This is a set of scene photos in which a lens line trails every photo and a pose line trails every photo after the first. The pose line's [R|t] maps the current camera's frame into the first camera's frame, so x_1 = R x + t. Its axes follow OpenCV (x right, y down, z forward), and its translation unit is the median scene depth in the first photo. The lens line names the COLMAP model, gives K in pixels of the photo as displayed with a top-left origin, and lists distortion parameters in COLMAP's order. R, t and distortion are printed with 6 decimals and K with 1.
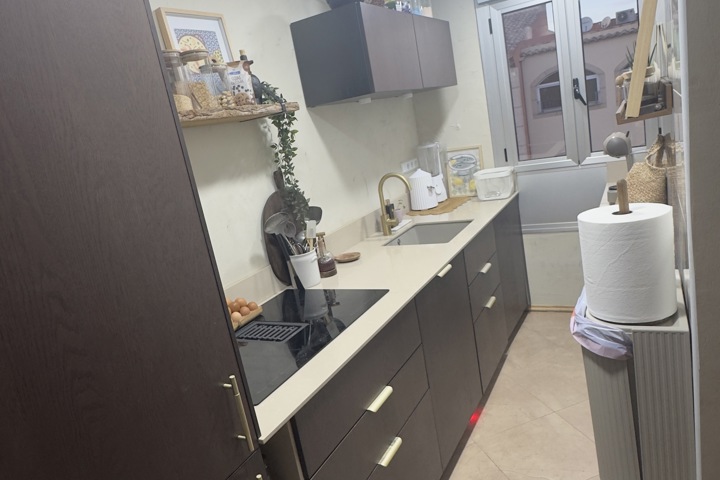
lens RADIAL K [[511.8, 0, 359.3], [0, 511.8, 239.8], [0, 0, 1]] dist [0.005519, -0.003919]
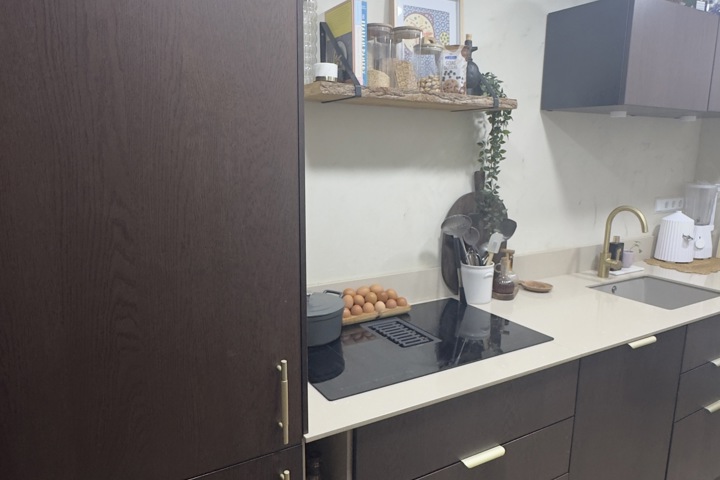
lens RADIAL K [[511.8, 0, 360.8], [0, 511.8, 239.8], [0, 0, 1]] dist [0.005519, -0.003919]
pose [[0.843531, 0.280074, -0.458273, 0.117098], [-0.277013, 0.957893, 0.075528, -0.028066], [0.460130, 0.063237, 0.885597, 0.103335]]
